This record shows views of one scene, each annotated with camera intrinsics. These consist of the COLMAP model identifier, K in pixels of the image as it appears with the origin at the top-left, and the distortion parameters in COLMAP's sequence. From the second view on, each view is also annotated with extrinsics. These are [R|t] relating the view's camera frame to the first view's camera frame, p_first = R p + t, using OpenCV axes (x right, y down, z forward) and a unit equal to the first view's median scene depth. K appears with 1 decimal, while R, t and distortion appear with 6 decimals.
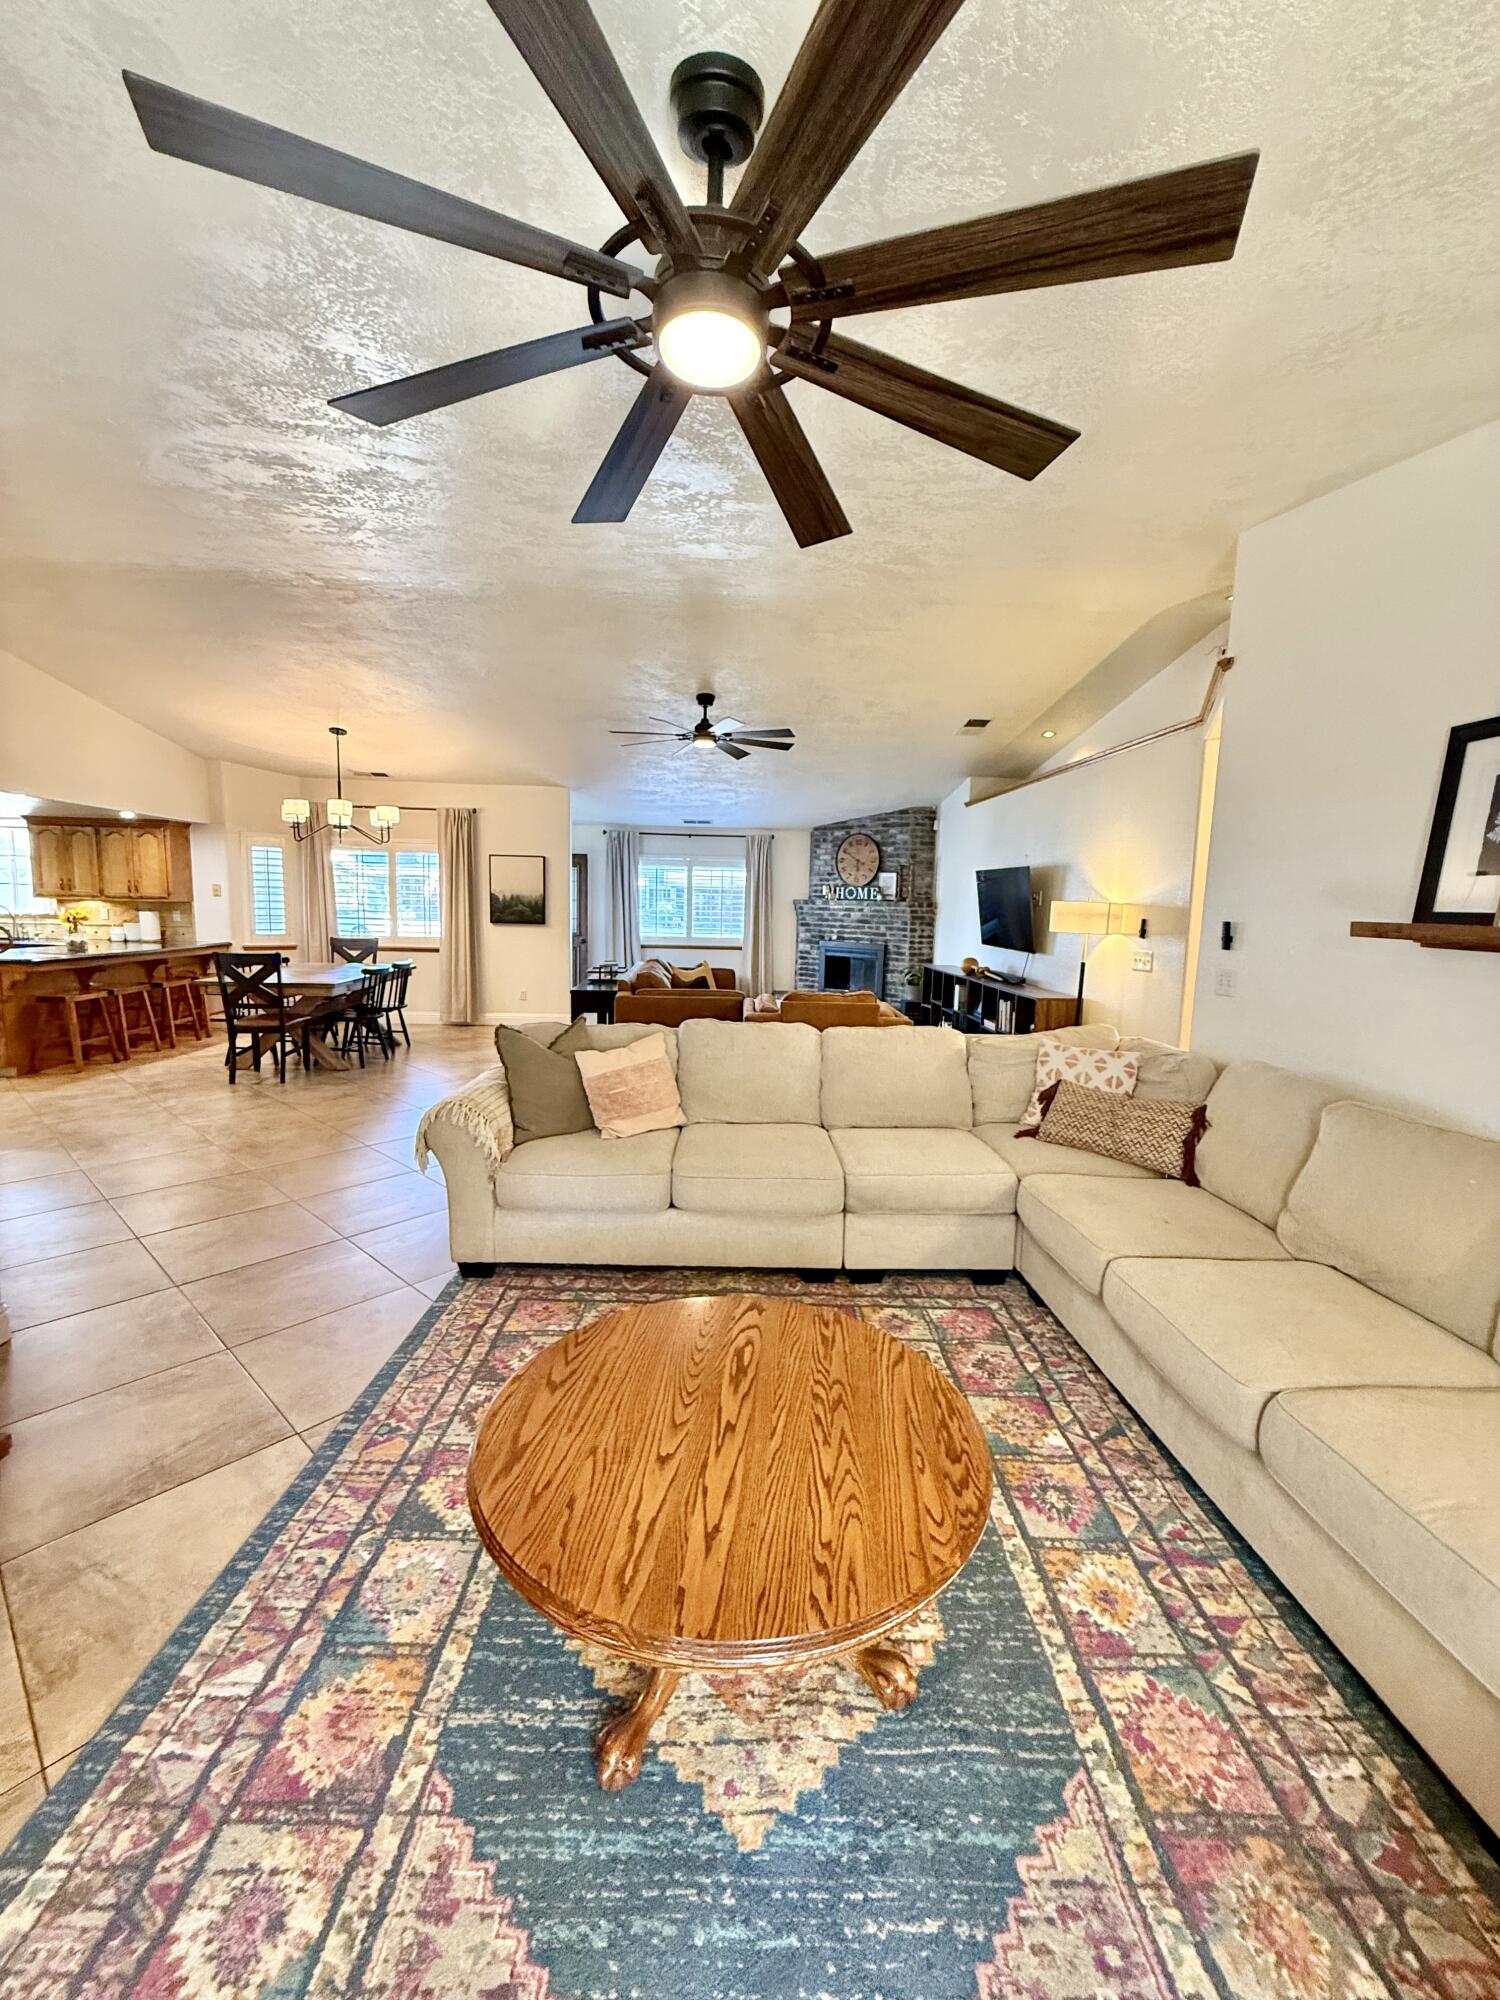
lens RADIAL K [[798.7, 0, 746.4], [0, 798.7, 1004.6], [0, 0, 1]] dist [-0.001122, 0.000575]
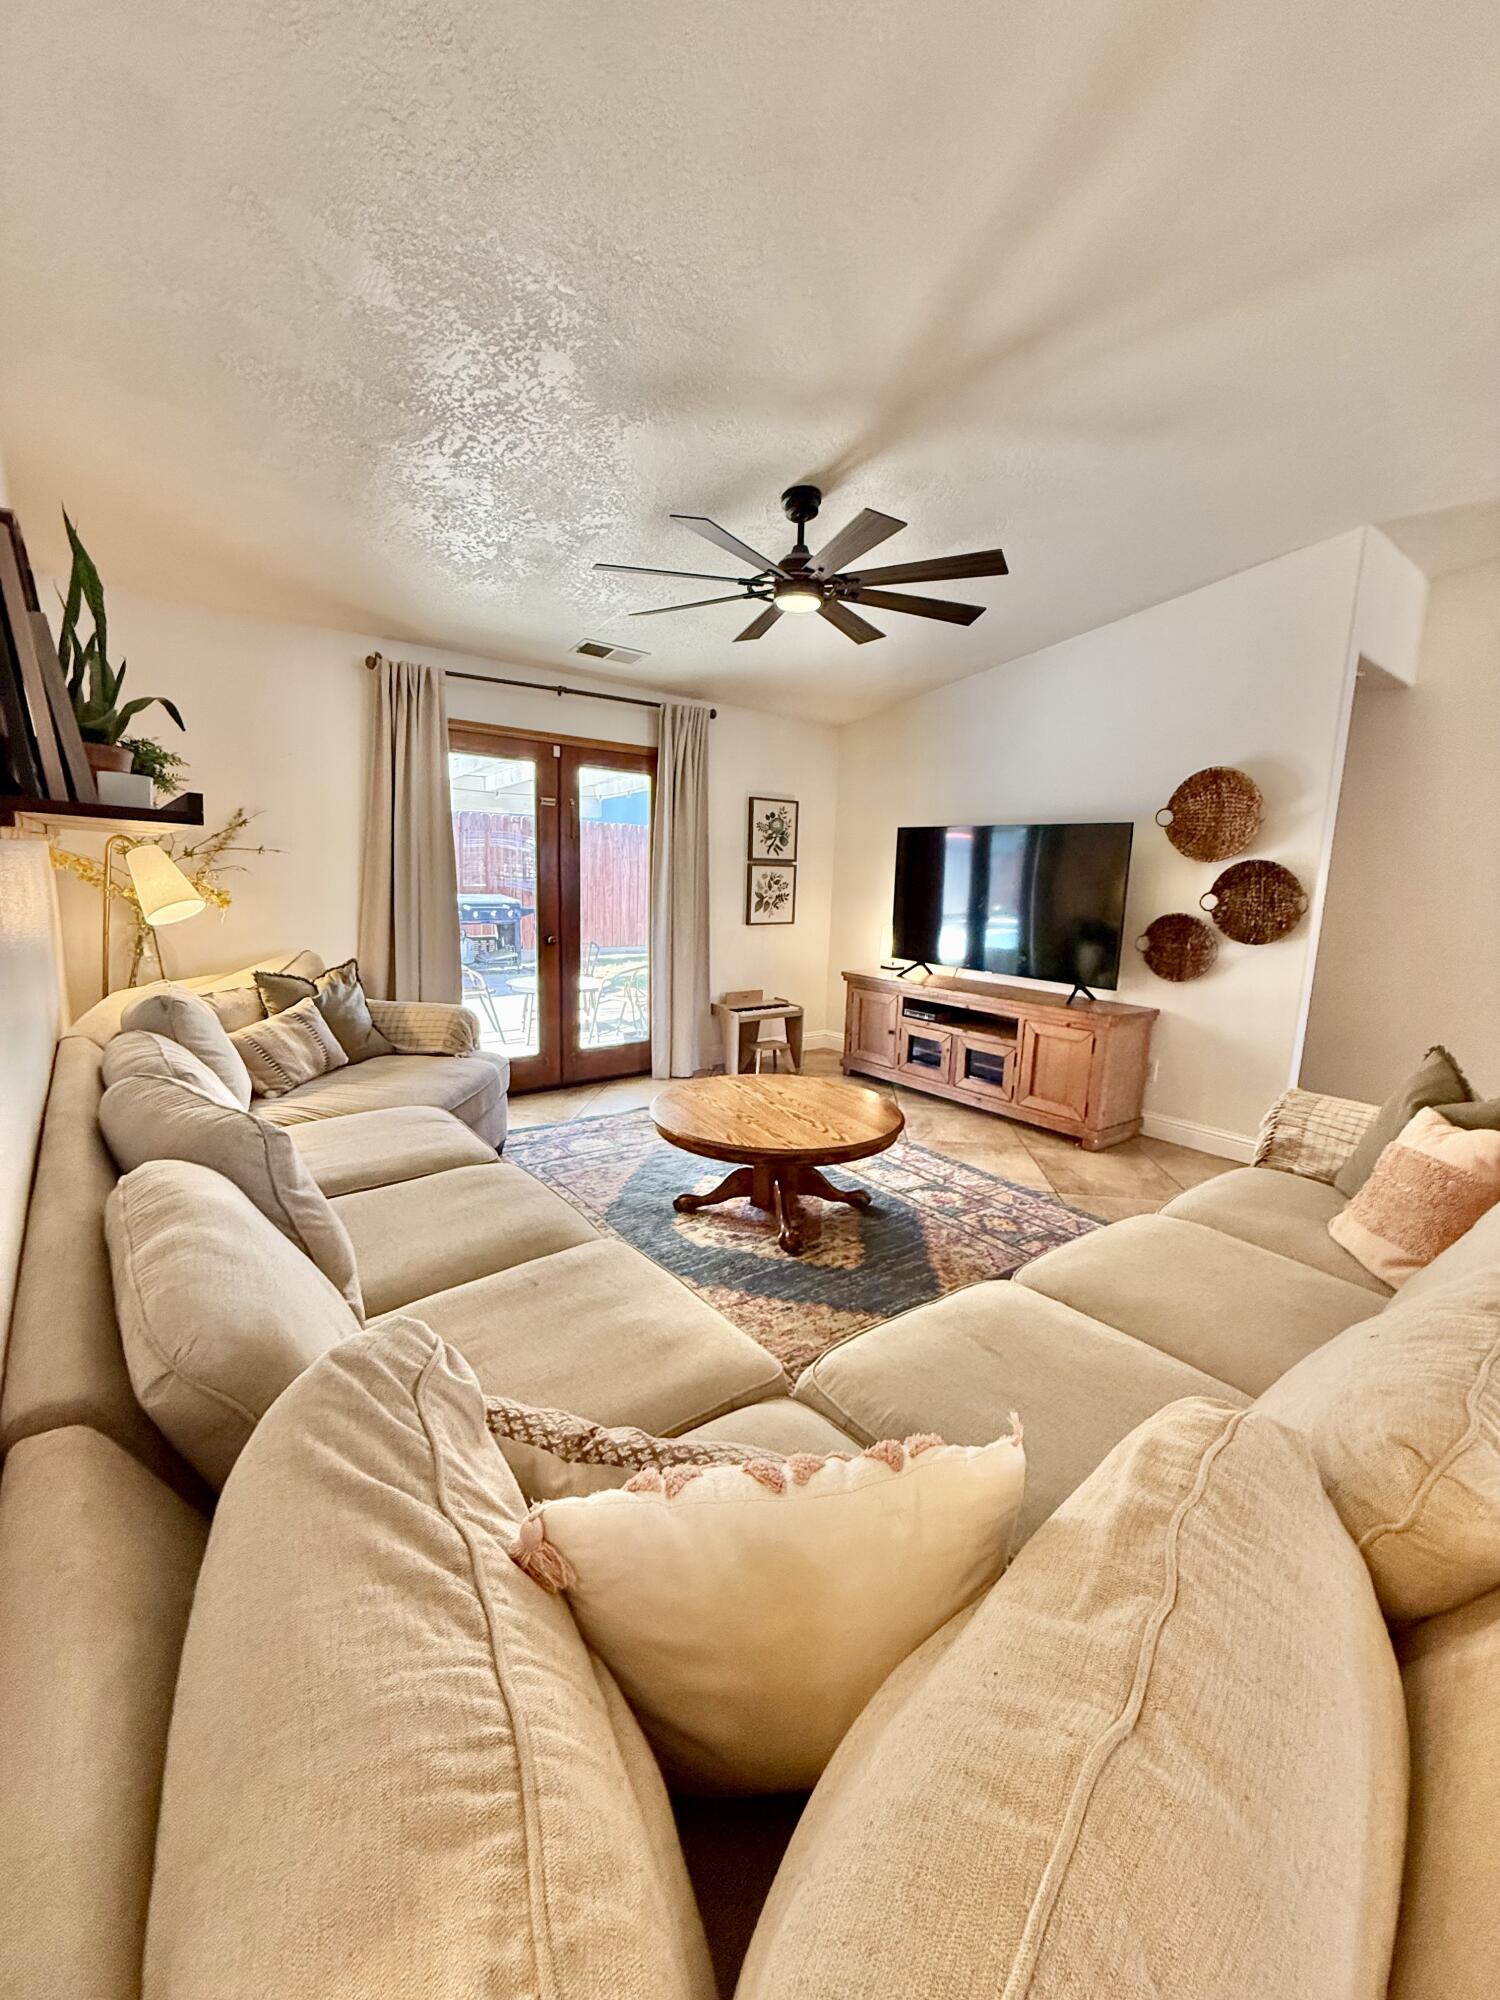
lens RADIAL K [[798.7, 0, 749.8], [0, 798.7, 1001.6], [0, 0, 1]] dist [-0.001122, 0.000575]
pose [[-0.805207, 0.051700, -0.590736, 1.083795], [-0.129373, 0.956879, 0.260087, -0.215999], [0.578710, 0.285849, -0.763797, 2.181643]]
